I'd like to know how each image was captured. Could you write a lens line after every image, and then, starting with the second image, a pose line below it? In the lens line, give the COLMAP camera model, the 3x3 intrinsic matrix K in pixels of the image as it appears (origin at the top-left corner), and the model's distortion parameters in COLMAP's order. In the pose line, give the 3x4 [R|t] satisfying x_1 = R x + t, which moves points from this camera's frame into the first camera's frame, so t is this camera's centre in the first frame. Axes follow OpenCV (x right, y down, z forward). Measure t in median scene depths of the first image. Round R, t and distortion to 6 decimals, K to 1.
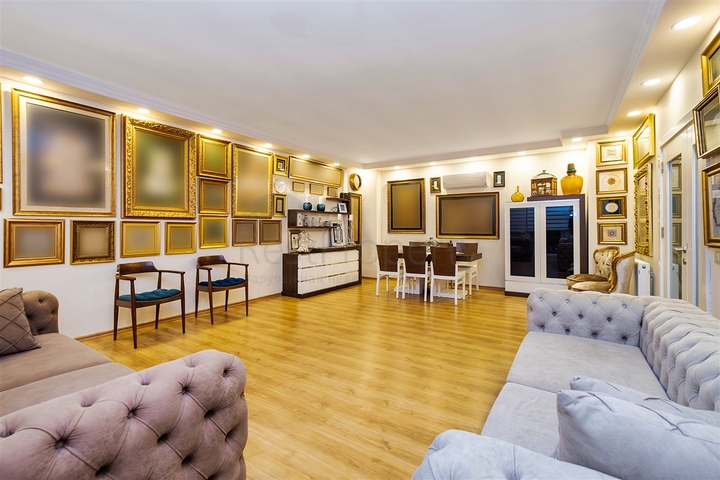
lens RADIAL K [[328.2, 0, 340.8], [0, 328.2, 224.4], [0, 0, 1]] dist [-0.002442, -0.000878]
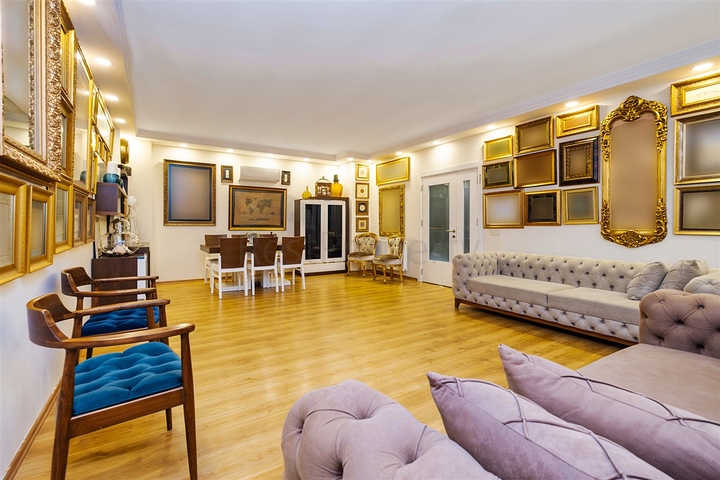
lens RADIAL K [[328.2, 0, 347.4], [0, 328.2, 224.0], [0, 0, 1]] dist [-0.002442, -0.000878]
pose [[0.404055, 0.006041, 0.914715, -0.586143], [-0.015981, 0.999872, 0.000456, 0.023541], [-0.914595, -0.014802, 0.404100, 0.421787]]
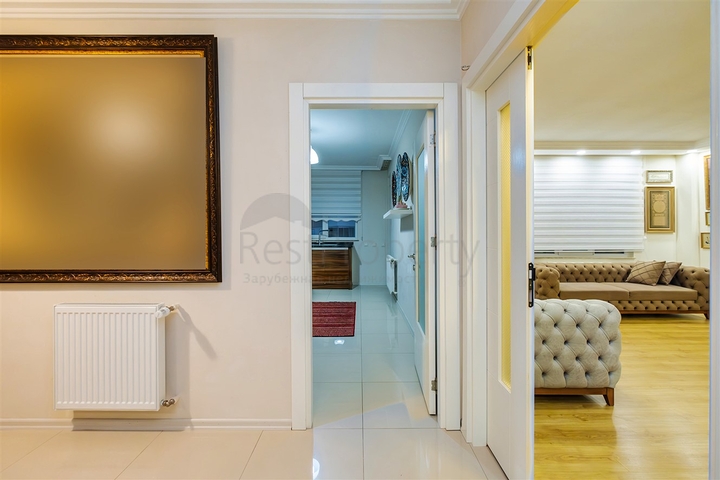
lens RADIAL K [[328.2, 0, 360.5], [0, 328.2, 228.4], [0, 0, 1]] dist [-0.002442, -0.000878]
pose [[-0.813693, -0.004857, -0.581274, 0.846724], [0.010214, 0.999691, -0.022652, -0.000199], [0.581205, -0.024369, -0.813392, 0.675535]]
